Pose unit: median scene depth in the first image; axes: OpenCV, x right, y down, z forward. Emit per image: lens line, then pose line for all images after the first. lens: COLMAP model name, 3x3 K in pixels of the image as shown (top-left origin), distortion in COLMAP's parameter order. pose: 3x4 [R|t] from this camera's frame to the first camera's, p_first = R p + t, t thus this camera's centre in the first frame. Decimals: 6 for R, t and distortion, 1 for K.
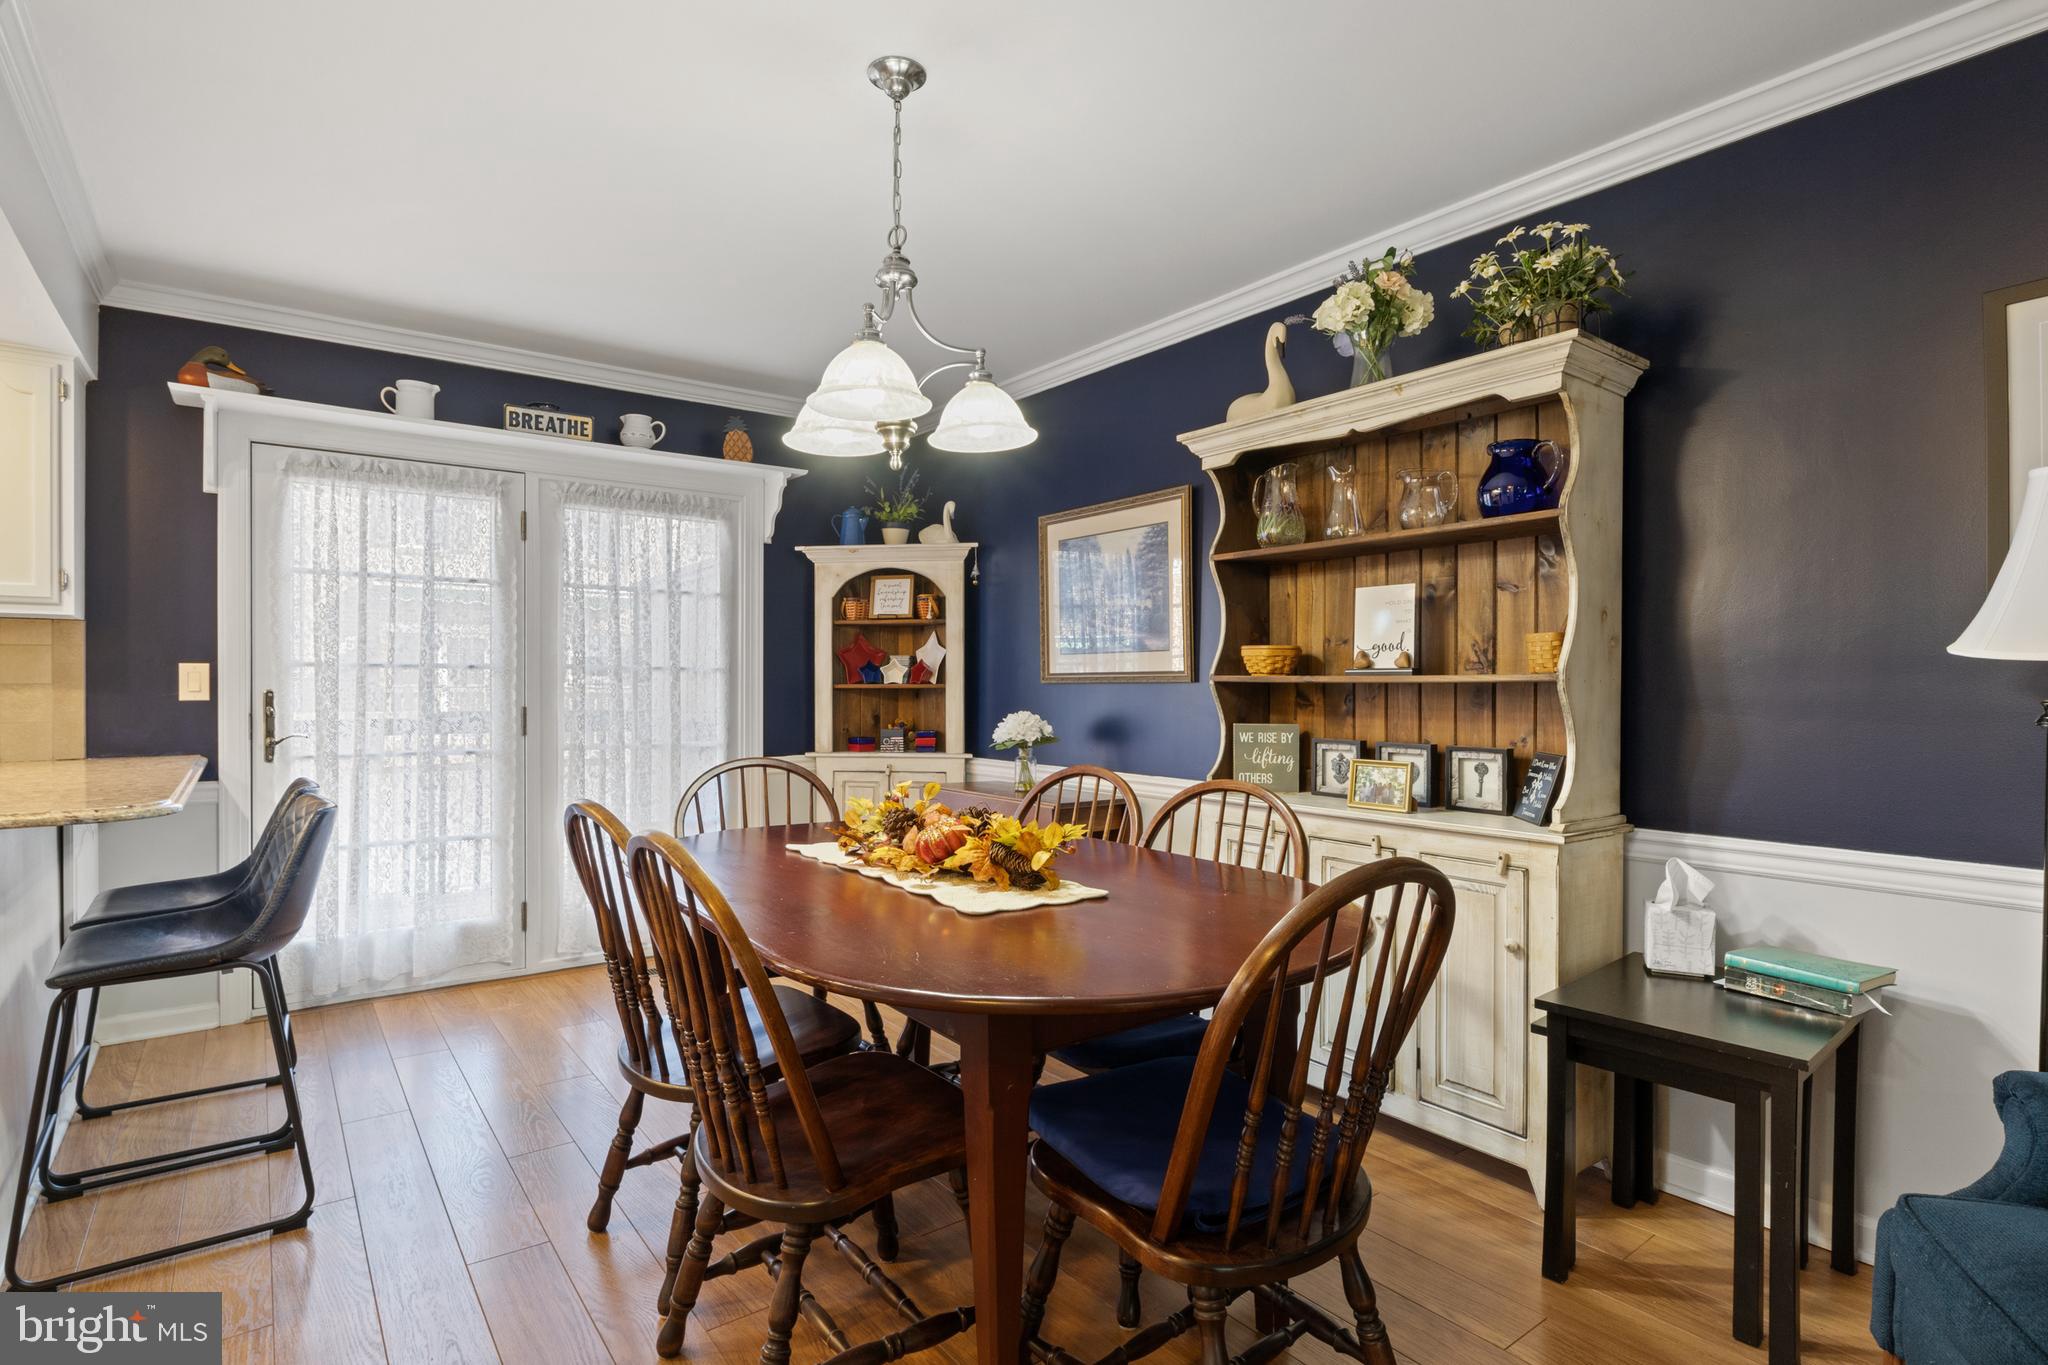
lens RADIAL K [[1031.7, 0, 1020.7], [0, 1031.7, 679.7], [0, 0, 1]] dist [-0.003078, -0.000391]
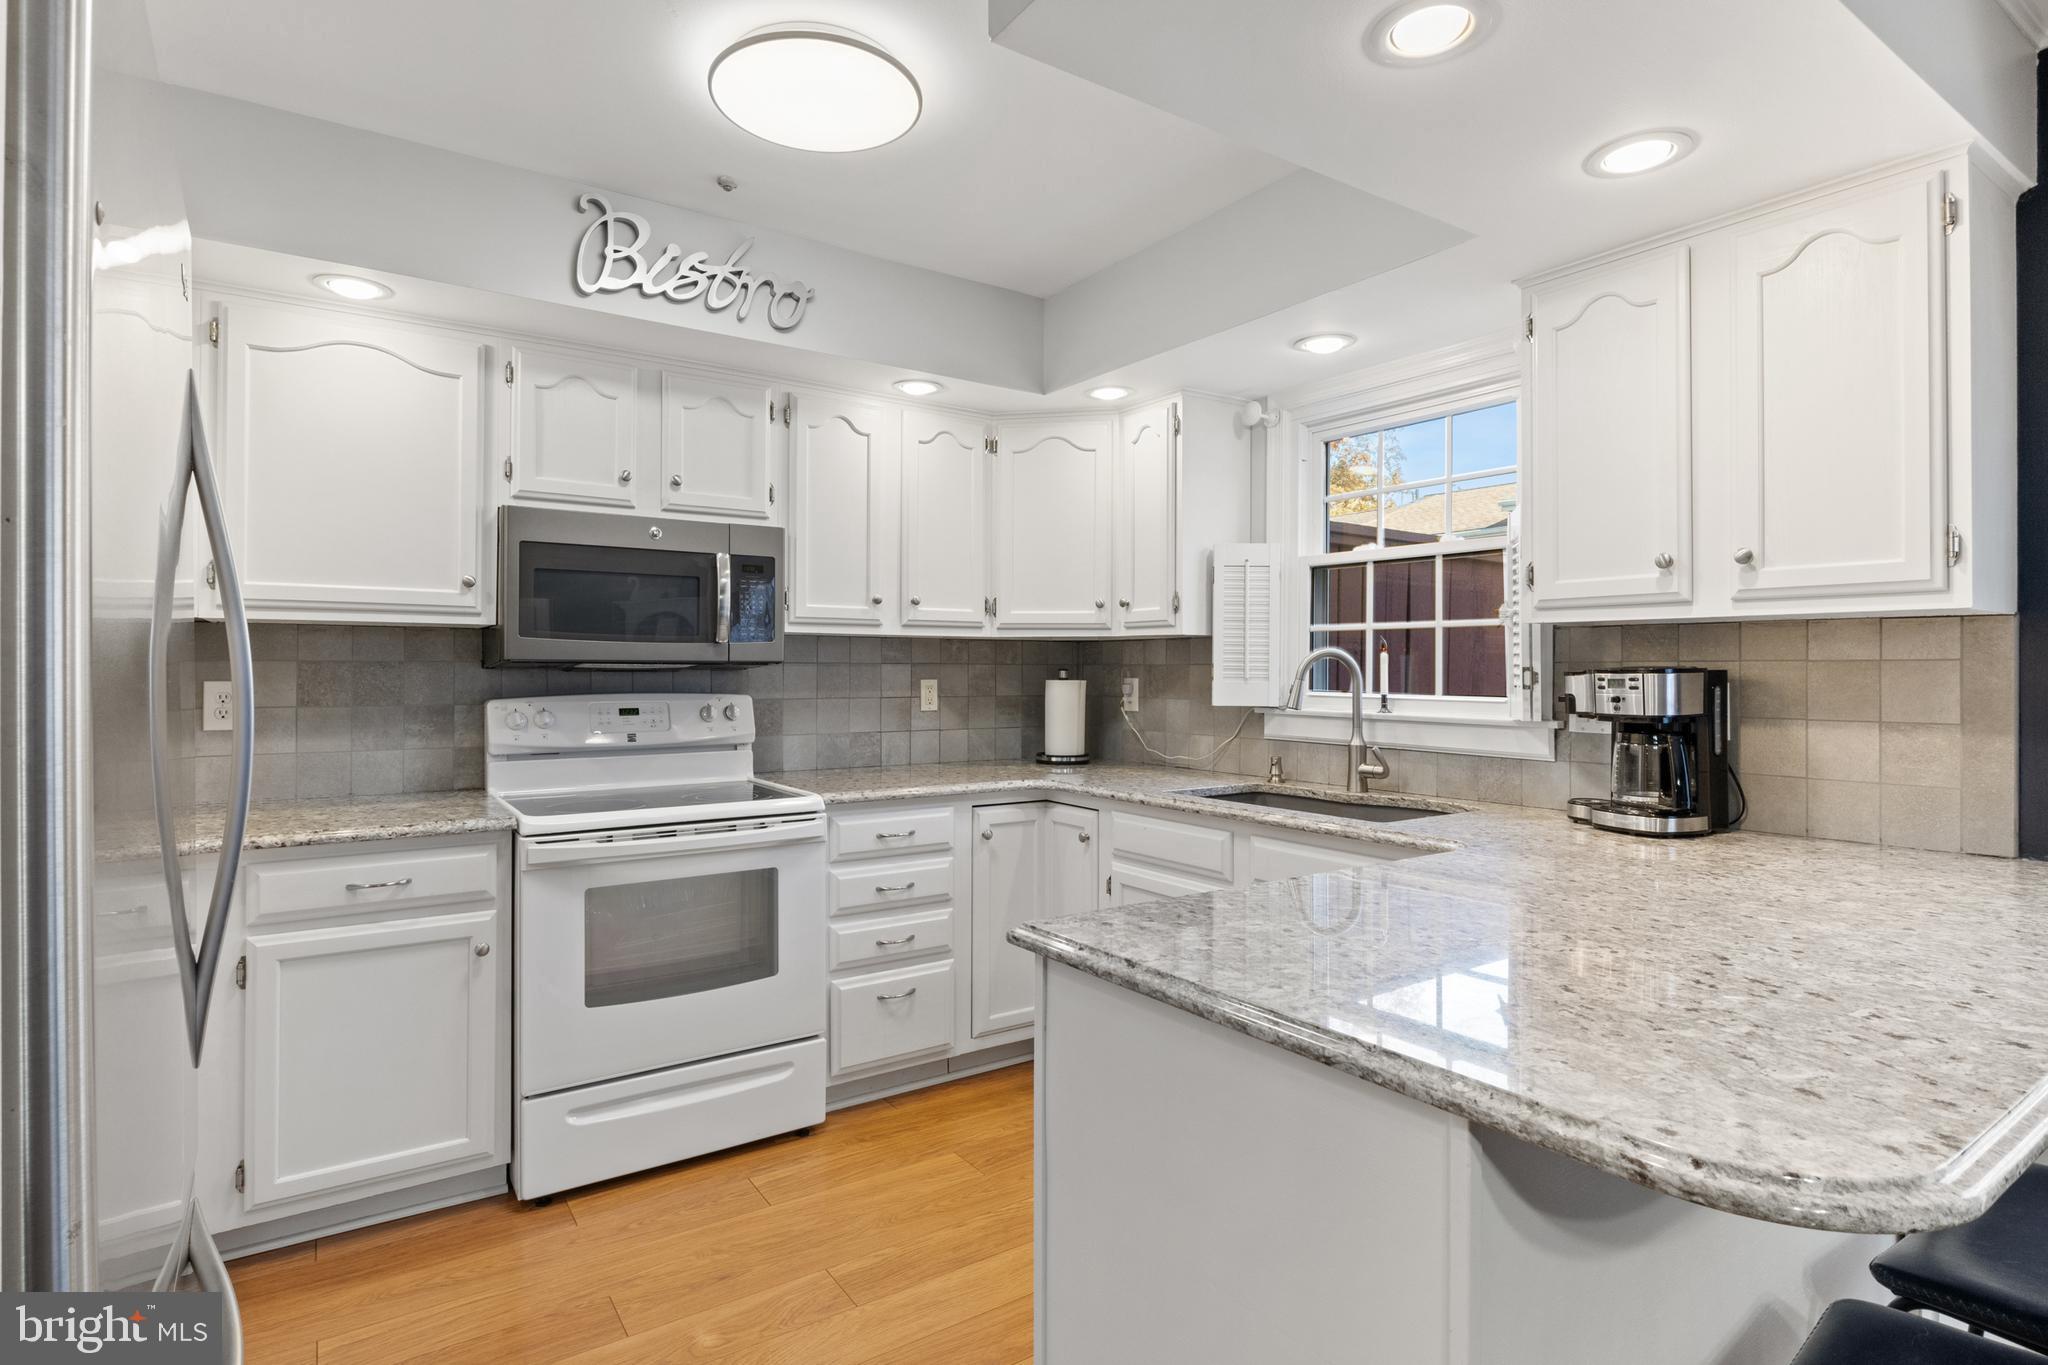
lens RADIAL K [[1034.0, 0, 1021.2], [0, 1034.0, 670.9], [0, 0, 1]] dist [-0.003325, -0.000466]
pose [[-0.033906, -0.002867, -0.999421, -0.304184], [-0.001186, 0.999995, -0.002828, -0.023336], [0.999424, 0.001090, -0.033909, 0.445474]]
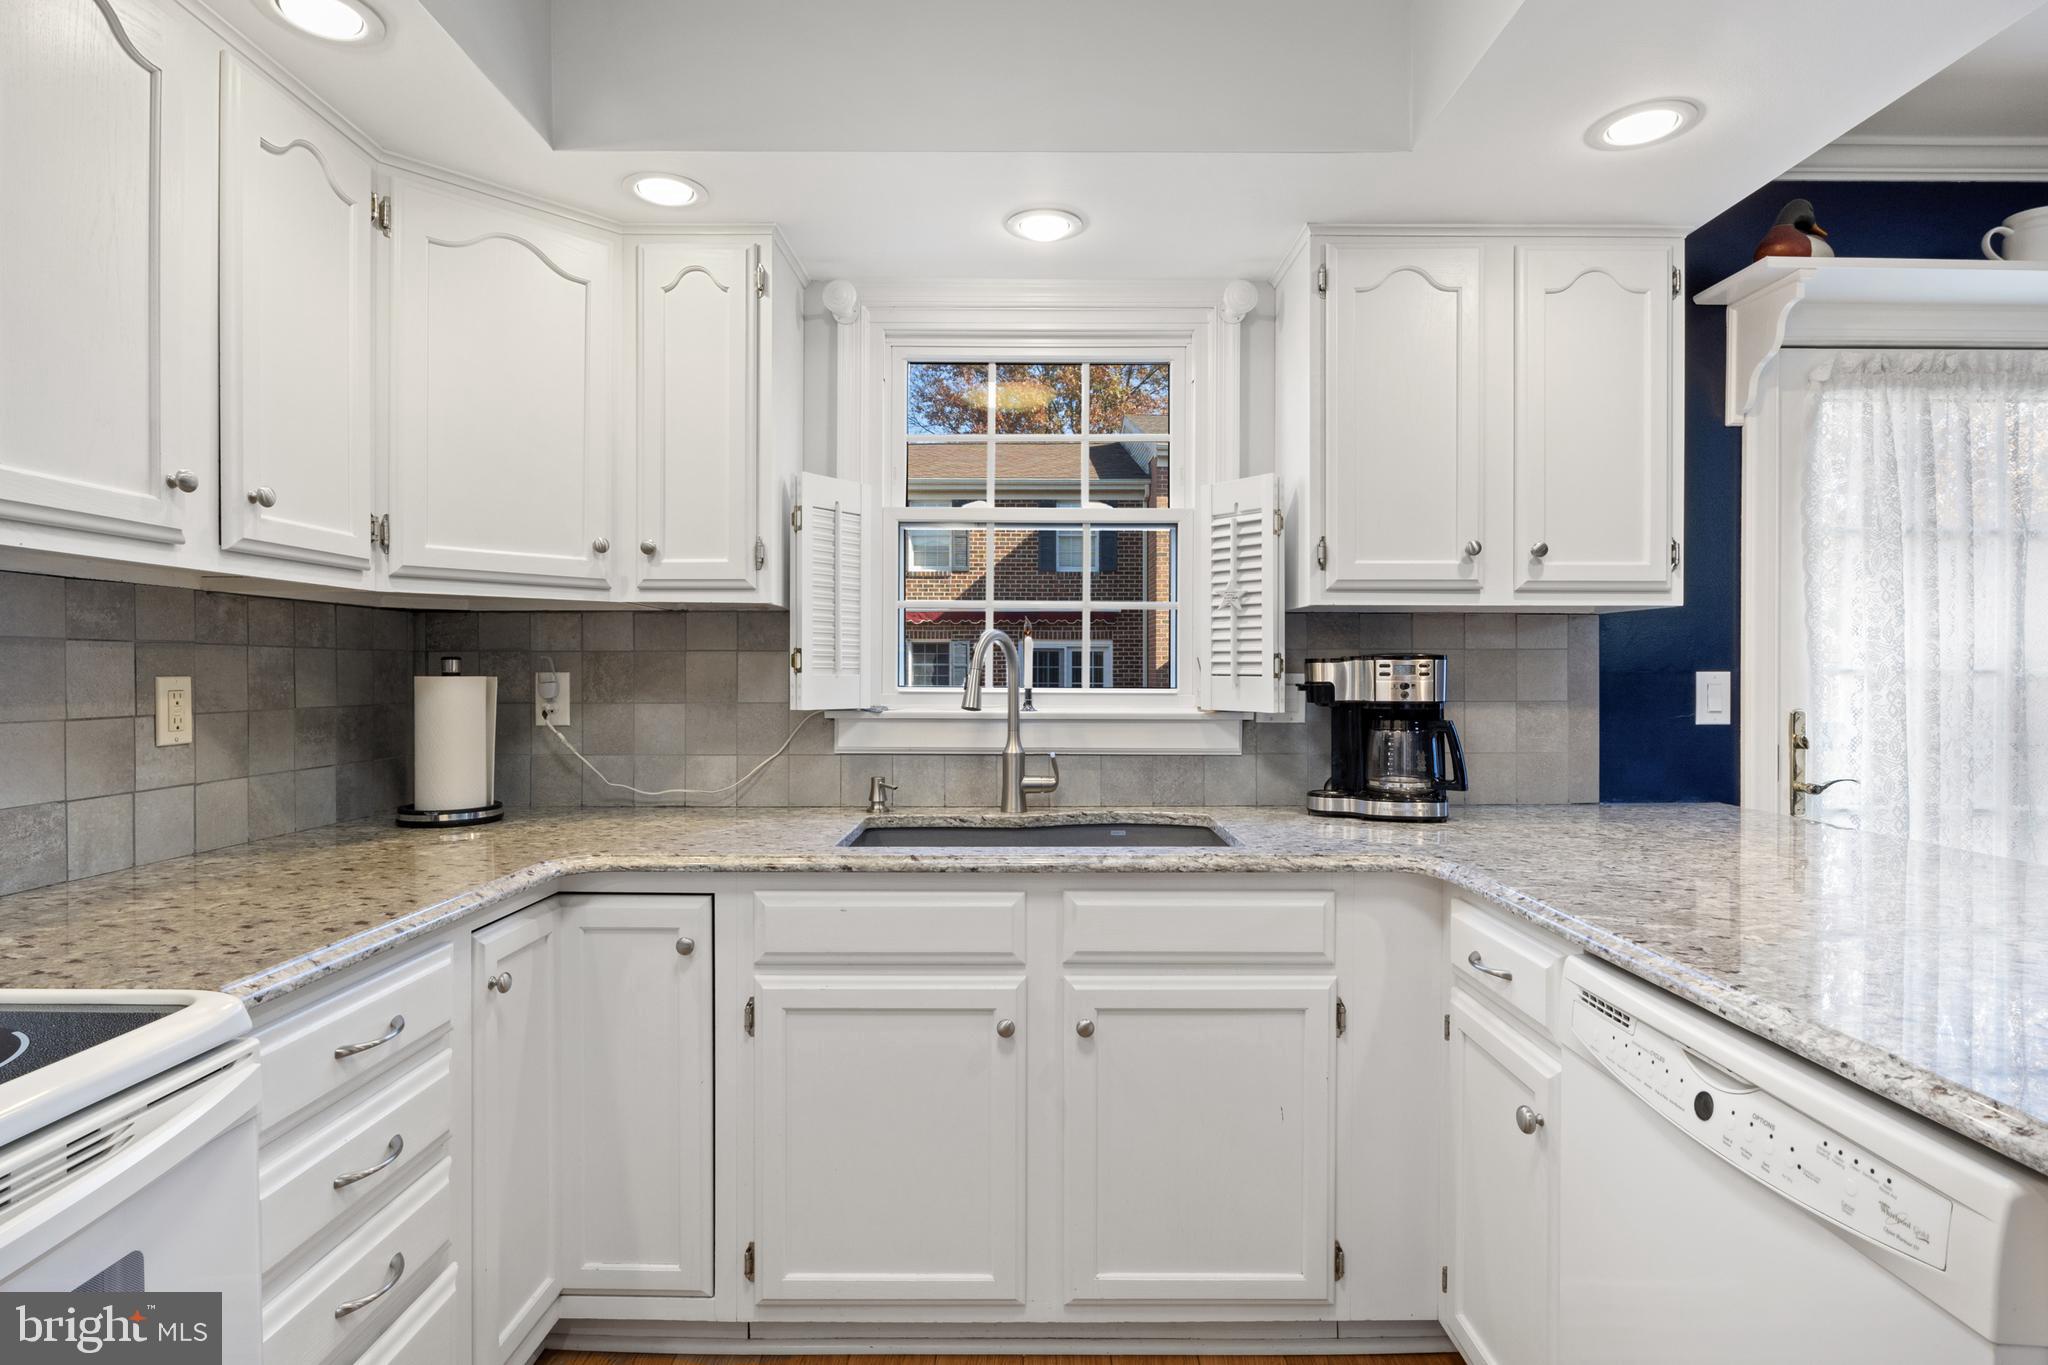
lens RADIAL K [[1031.7, 0, 1020.7], [0, 1031.7, 679.7], [0, 0, 1]] dist [-0.003078, -0.000391]
pose [[0.802795, 0.000626, -0.596254, -0.764335], [0.004399, 0.999966, 0.006973, -0.017400], [0.596239, -0.008220, 0.802765, 0.153843]]
